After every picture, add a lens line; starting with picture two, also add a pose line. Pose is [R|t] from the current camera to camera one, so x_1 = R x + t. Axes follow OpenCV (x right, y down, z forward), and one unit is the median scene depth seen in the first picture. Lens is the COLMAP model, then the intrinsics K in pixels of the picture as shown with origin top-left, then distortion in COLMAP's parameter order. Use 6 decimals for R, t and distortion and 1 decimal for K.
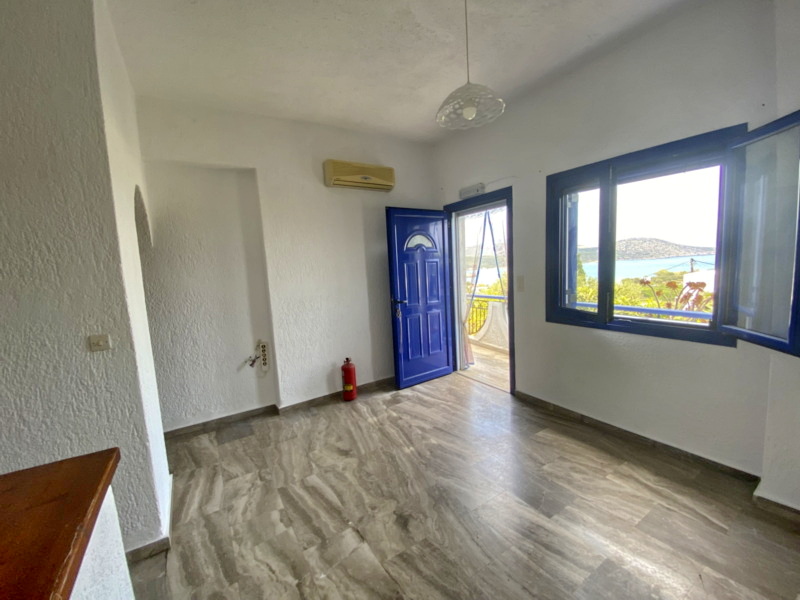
lens RADIAL K [[319.0, 0, 400.0], [0, 319.0, 300.0], [0, 0, 1]] dist [-0.000061, -0.000487]
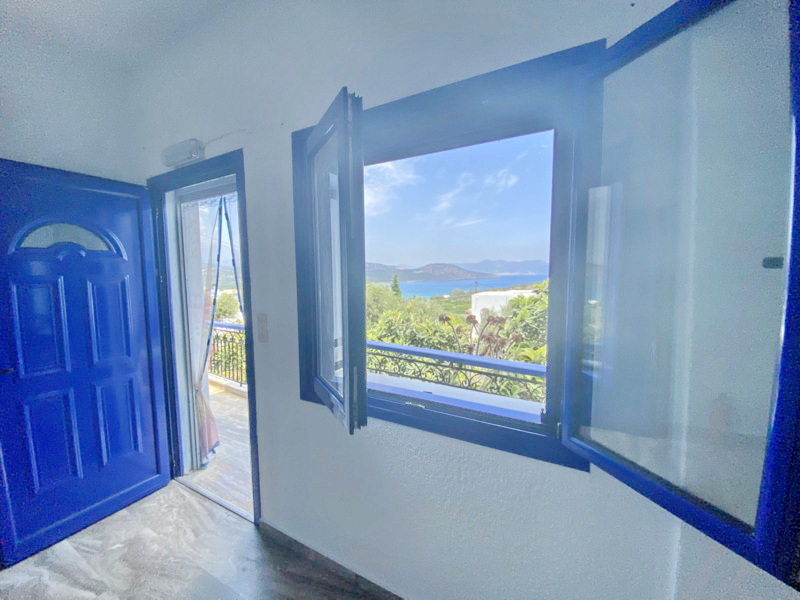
lens RADIAL K [[319.0, 0, 400.0], [0, 319.0, 300.0], [0, 0, 1]] dist [-0.000061, -0.000487]
pose [[0.867078, -0.002332, 0.498166, 0.493022], [0.024009, 0.999023, -0.037112, -0.117499], [-0.497593, 0.044140, 0.866287, 0.648859]]
